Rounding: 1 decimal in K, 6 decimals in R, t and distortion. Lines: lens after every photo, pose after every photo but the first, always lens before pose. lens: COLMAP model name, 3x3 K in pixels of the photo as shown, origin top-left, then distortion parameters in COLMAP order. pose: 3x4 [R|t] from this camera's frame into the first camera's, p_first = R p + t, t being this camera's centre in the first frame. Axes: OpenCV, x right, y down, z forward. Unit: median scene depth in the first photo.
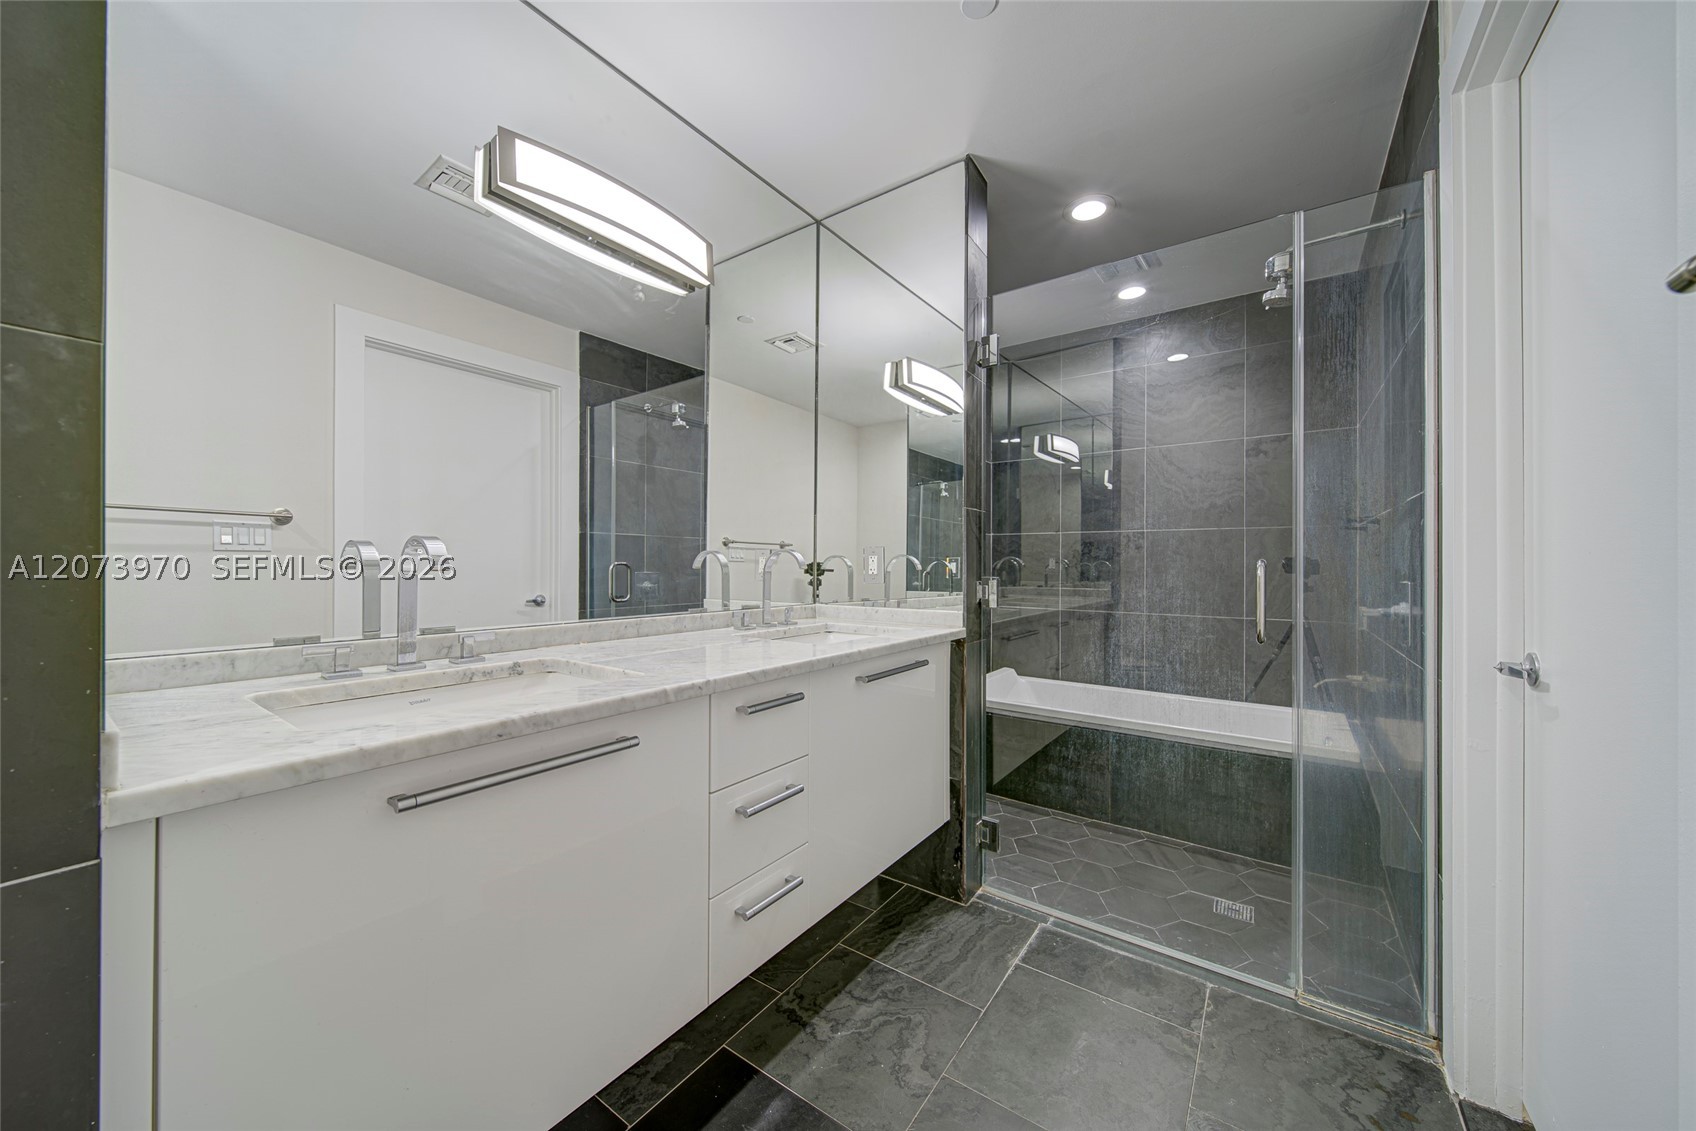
lens RADIAL K [[601.1, 0, 850.8], [0, 601.1, 562.5], [0, 0, 1]] dist [0.000157, -0.000413]
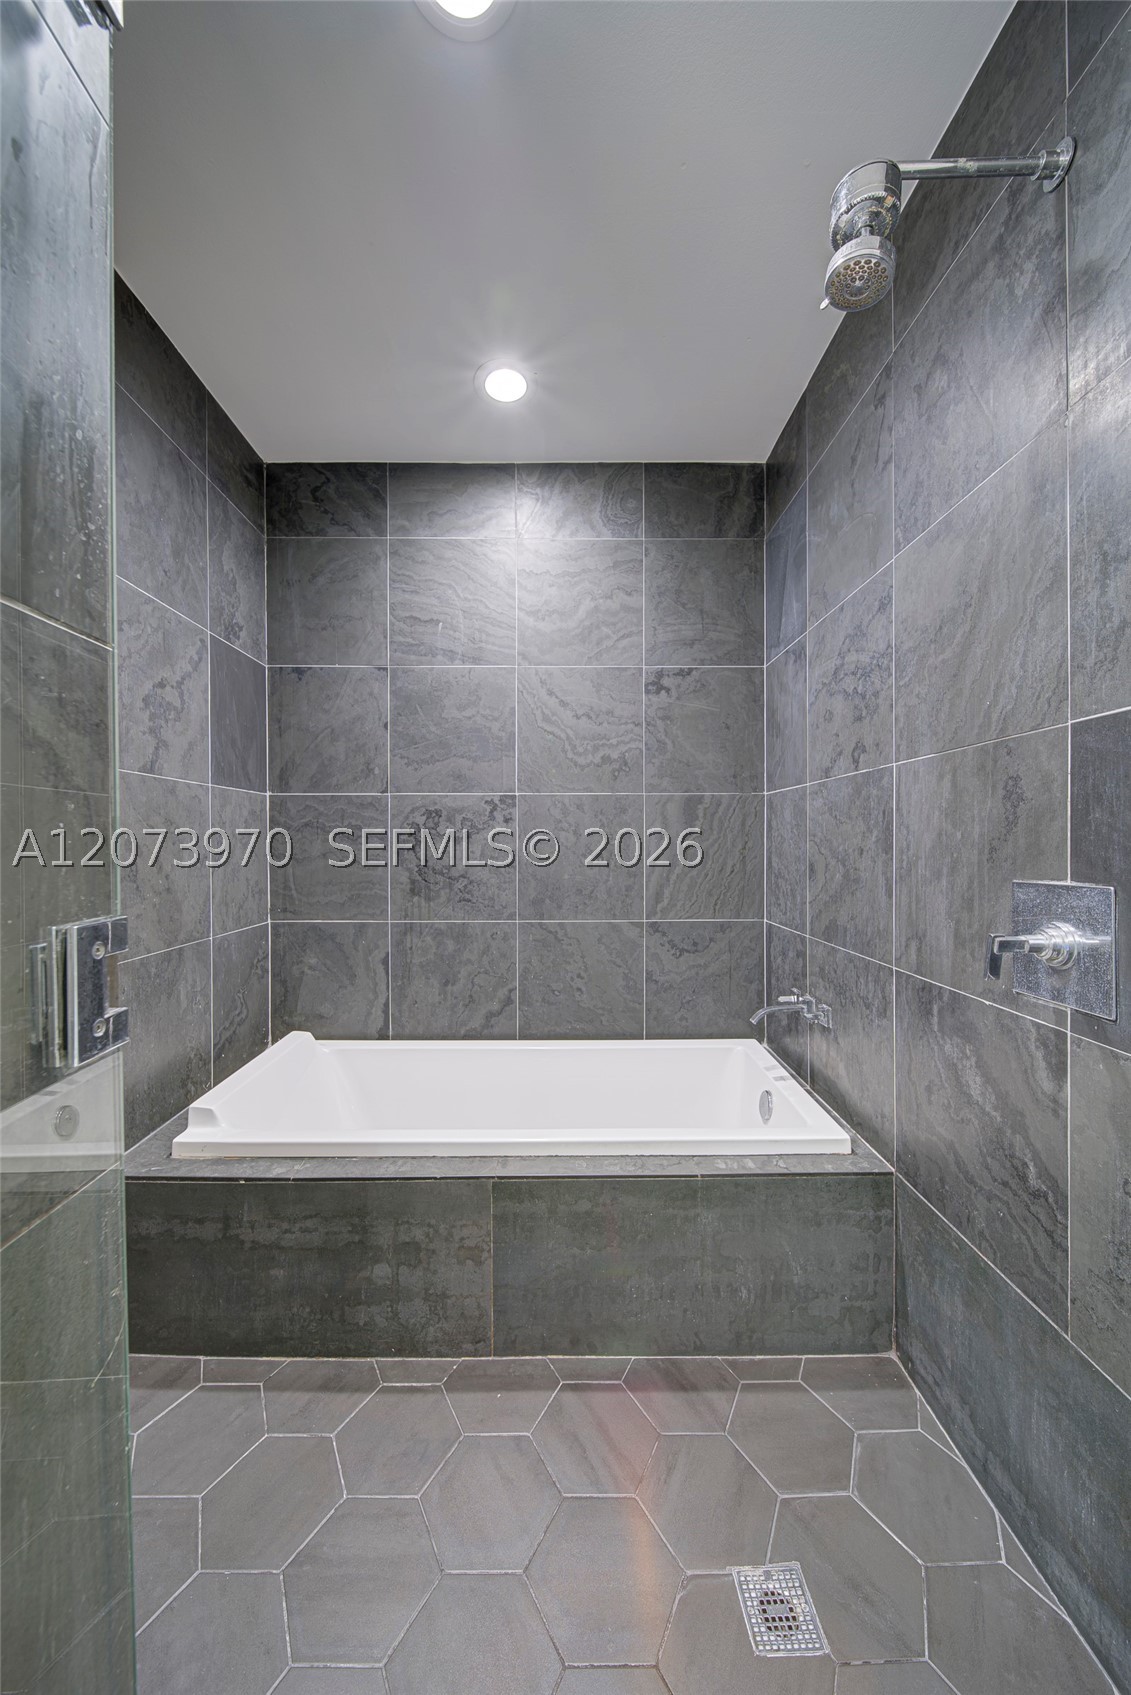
lens RADIAL K [[617.3, 0, 560.2], [0, 617.3, 846.7], [0, 0, 1]] dist [0.000081, 0.000005]
pose [[0.817674, -0.011125, 0.575574, 0.153455], [0.005567, 0.999919, 0.011418, -0.003530], [-0.575654, -0.006132, 0.817670, 0.458094]]
